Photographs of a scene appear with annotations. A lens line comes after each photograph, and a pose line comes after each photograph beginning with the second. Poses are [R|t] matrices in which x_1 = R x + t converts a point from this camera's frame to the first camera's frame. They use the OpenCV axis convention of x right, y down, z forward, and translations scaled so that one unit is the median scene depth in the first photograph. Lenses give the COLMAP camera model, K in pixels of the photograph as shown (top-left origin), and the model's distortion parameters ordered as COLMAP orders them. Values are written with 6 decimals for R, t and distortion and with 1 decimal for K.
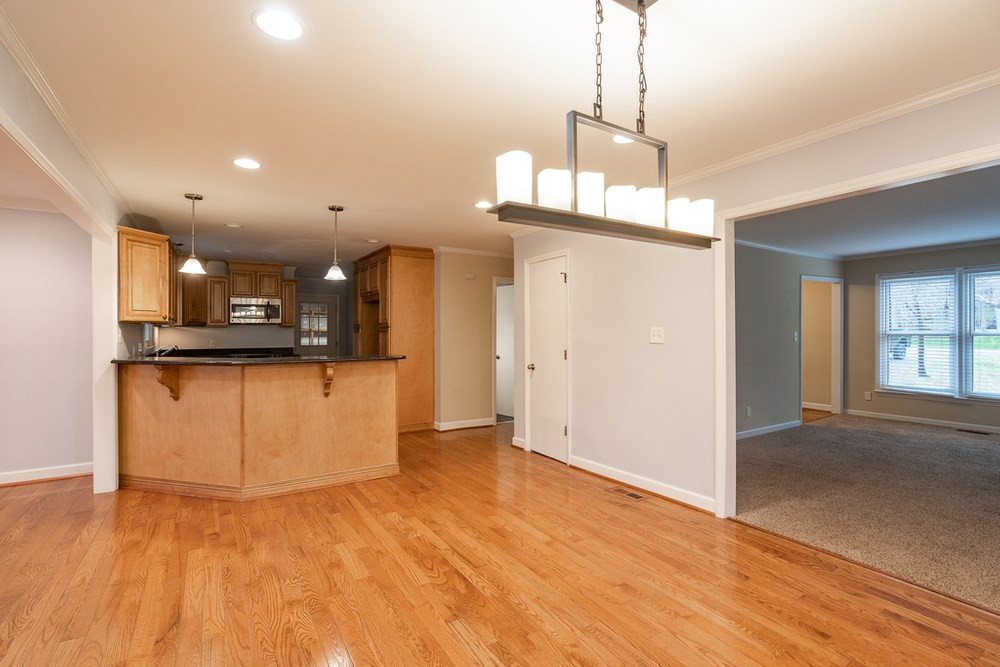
lens RADIAL K [[456.4, 0, 500.0], [0, 456.4, 333.5], [0, 0, 1]] dist [-0.009772, 0.000125]
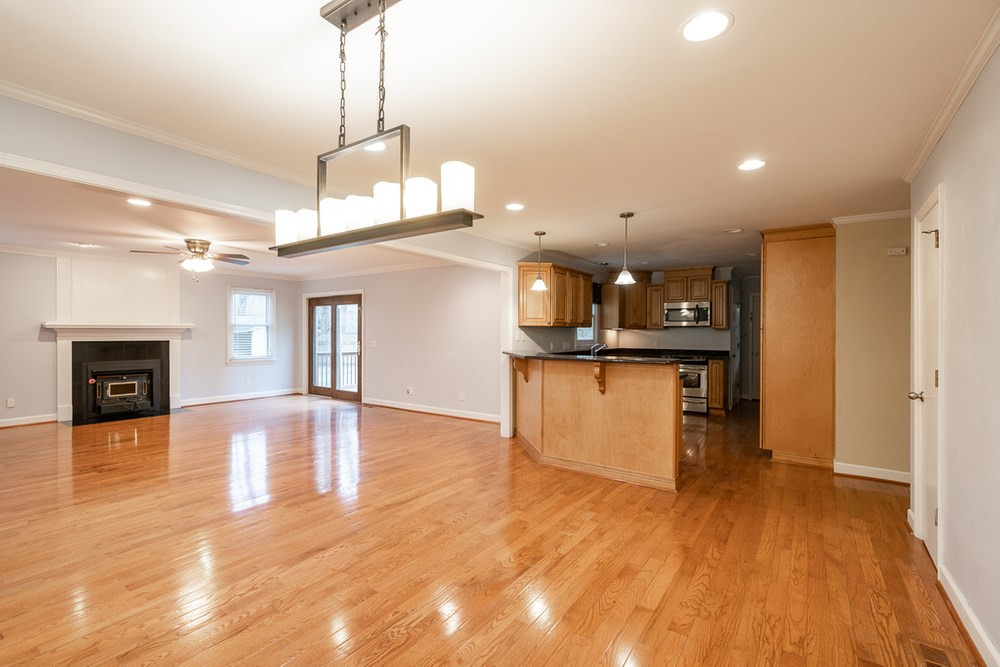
lens RADIAL K [[456.8, 0, 482.3], [0, 456.8, 337.8], [0, 0, 1]] dist [0.000046, 0.000127]
pose [[0.372419, 0.014390, -0.927953, 0.527131], [-0.011046, 0.999878, 0.011072, -0.003654], [0.927999, 0.006127, 0.372532, 0.336161]]
